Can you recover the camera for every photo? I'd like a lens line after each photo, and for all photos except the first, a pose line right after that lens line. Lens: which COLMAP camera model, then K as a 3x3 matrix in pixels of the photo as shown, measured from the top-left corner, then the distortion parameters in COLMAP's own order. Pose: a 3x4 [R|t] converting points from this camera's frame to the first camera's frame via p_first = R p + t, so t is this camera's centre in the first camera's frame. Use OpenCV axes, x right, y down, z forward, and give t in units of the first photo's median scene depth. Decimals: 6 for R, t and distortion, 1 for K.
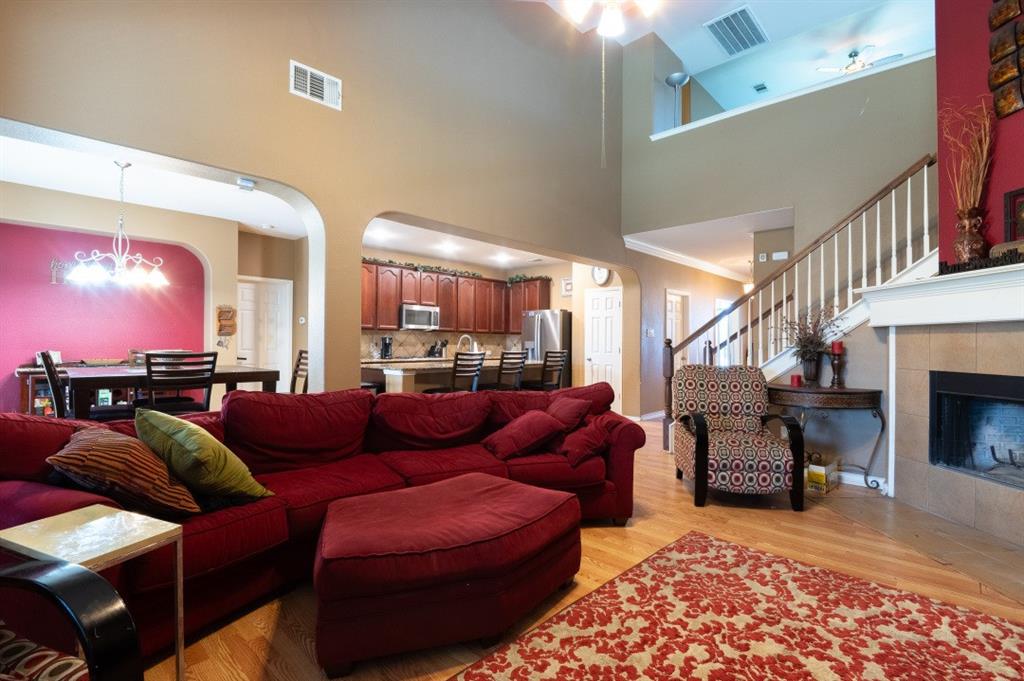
lens RADIAL K [[470.7, 0, 505.5], [0, 470.7, 341.5], [0, 0, 1]] dist [-0.017897, -0.000882]
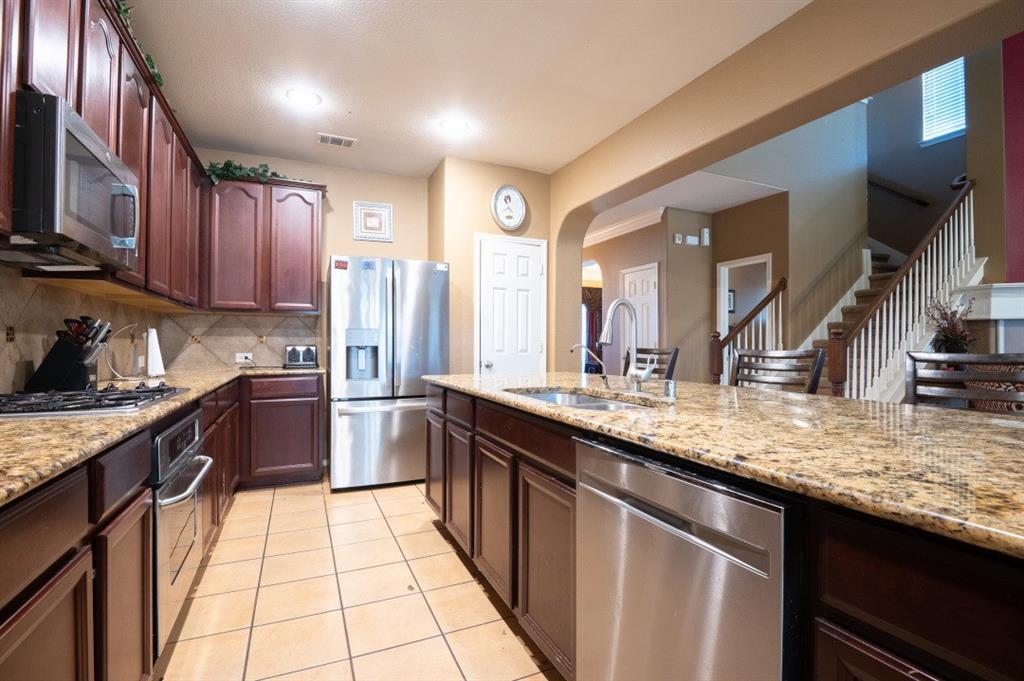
lens RADIAL K [[470.7, 0, 505.5], [0, 470.7, 341.5], [0, 0, 1]] dist [-0.017897, -0.000882]
pose [[0.372329, -0.000867, 0.928100, -0.621898], [-0.002080, 0.999996, 0.001768, 0.020249], [-0.928098, -0.002589, 0.372326, 1.560309]]
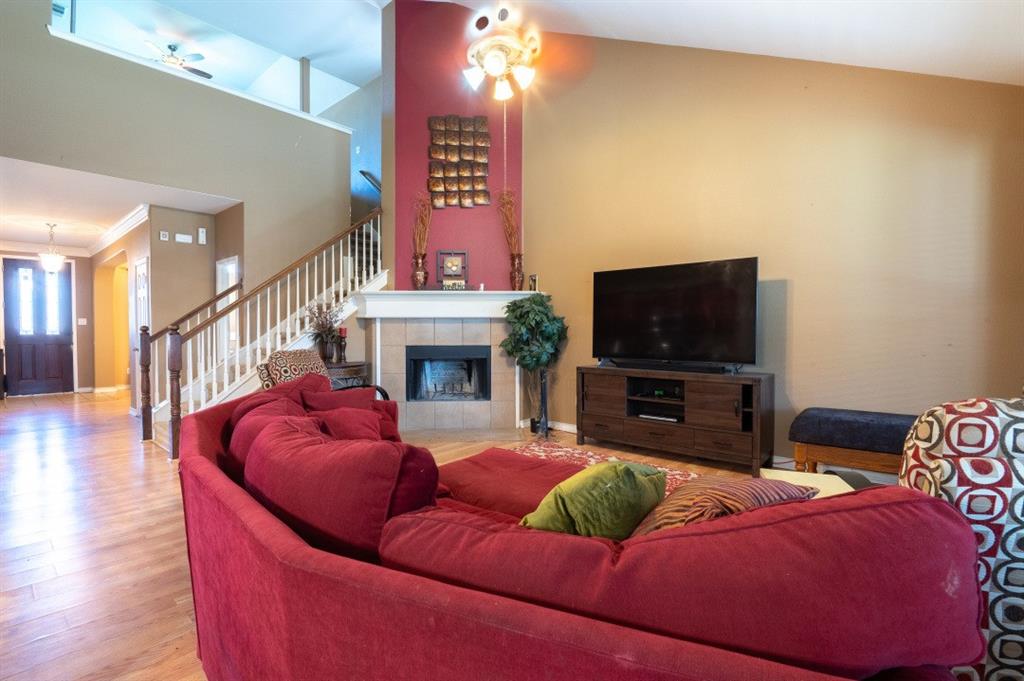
lens RADIAL K [[470.7, 0, 505.5], [0, 470.7, 341.5], [0, 0, 1]] dist [-0.017897, -0.000882]
pose [[-0.055292, -0.033852, 0.997896, -0.651003], [-0.002299, 0.999427, 0.033777, -0.007888], [-0.998468, -0.000427, -0.055338, 0.610825]]
